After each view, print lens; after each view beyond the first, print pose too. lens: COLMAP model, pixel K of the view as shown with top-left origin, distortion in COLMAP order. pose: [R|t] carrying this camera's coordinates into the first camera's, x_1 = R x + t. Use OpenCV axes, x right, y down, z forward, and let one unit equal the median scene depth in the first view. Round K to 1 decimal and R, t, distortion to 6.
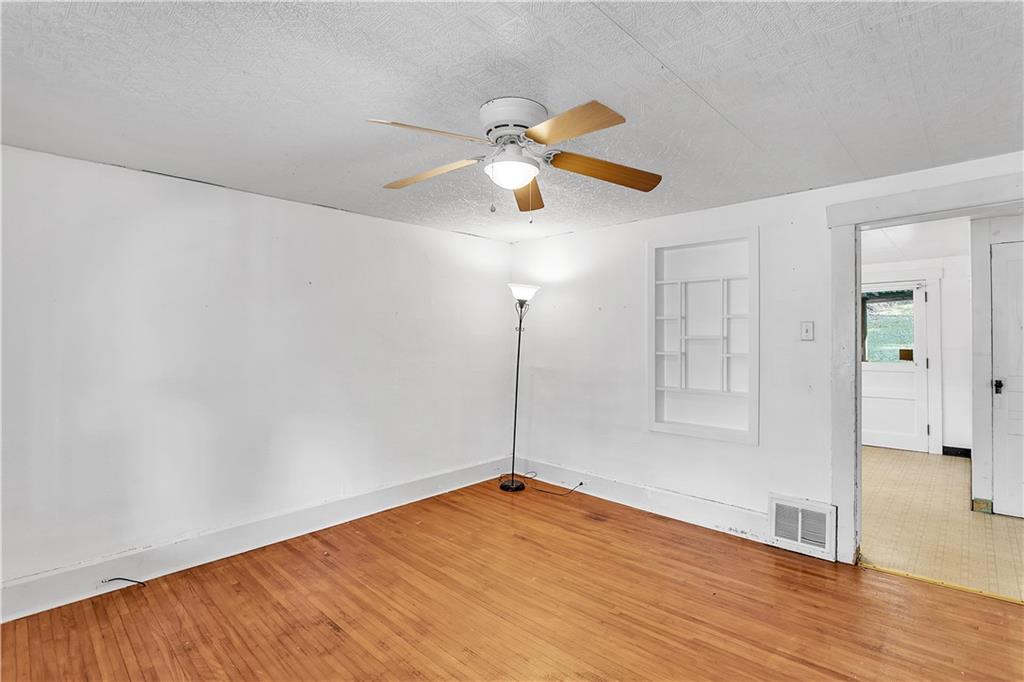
lens RADIAL K [[498.3, 0, 526.7], [0, 498.3, 336.9], [0, 0, 1]] dist [-0.002781, -0.000205]
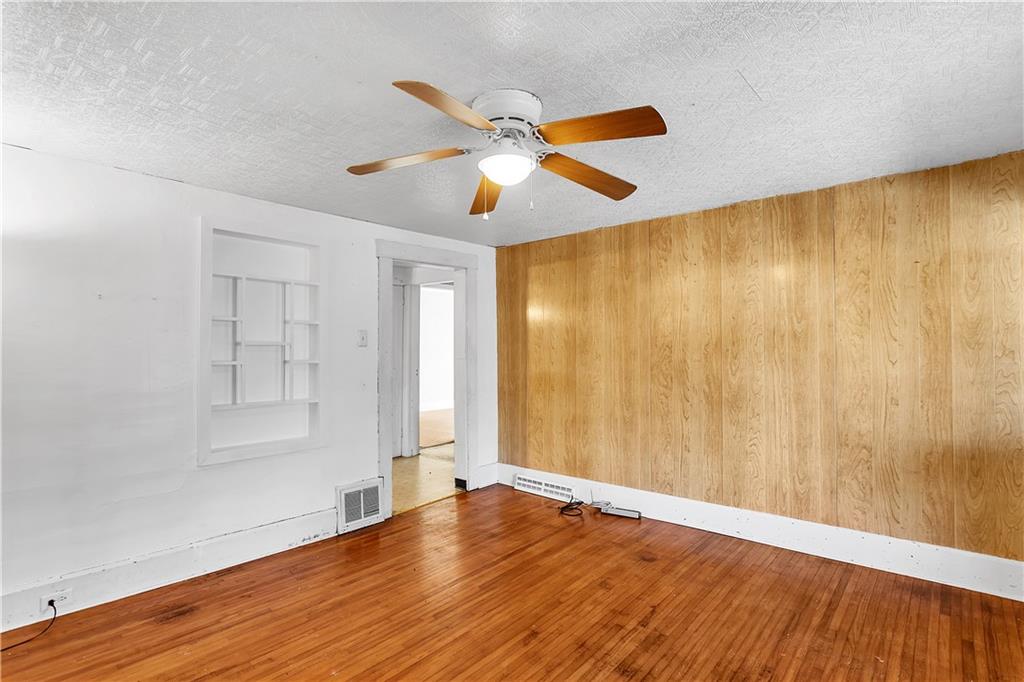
lens RADIAL K [[498.3, 0, 526.7], [0, 498.3, 336.9], [0, 0, 1]] dist [-0.002781, -0.000205]
pose [[-0.036615, 0.018048, 0.999166, -0.600255], [0.001140, 0.999837, -0.018019, 0.006932], [-0.999329, 0.000480, -0.036629, 0.612358]]
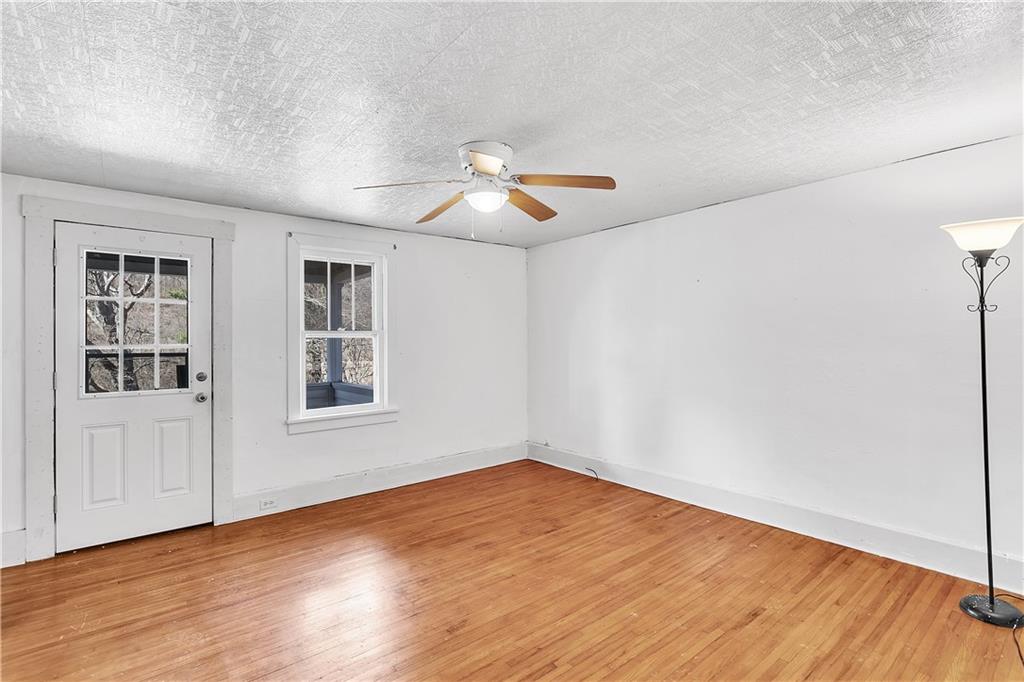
lens RADIAL K [[498.0, 0, 512.0], [0, 498.0, 341.0], [0, 0, 1]] dist [-0.000808, -0.000132]
pose [[-0.156125, 0.012196, -0.987662, 0.720834], [0.014180, 0.999848, 0.010105, 0.008026], [0.987636, -0.012428, -0.156274, 0.766143]]
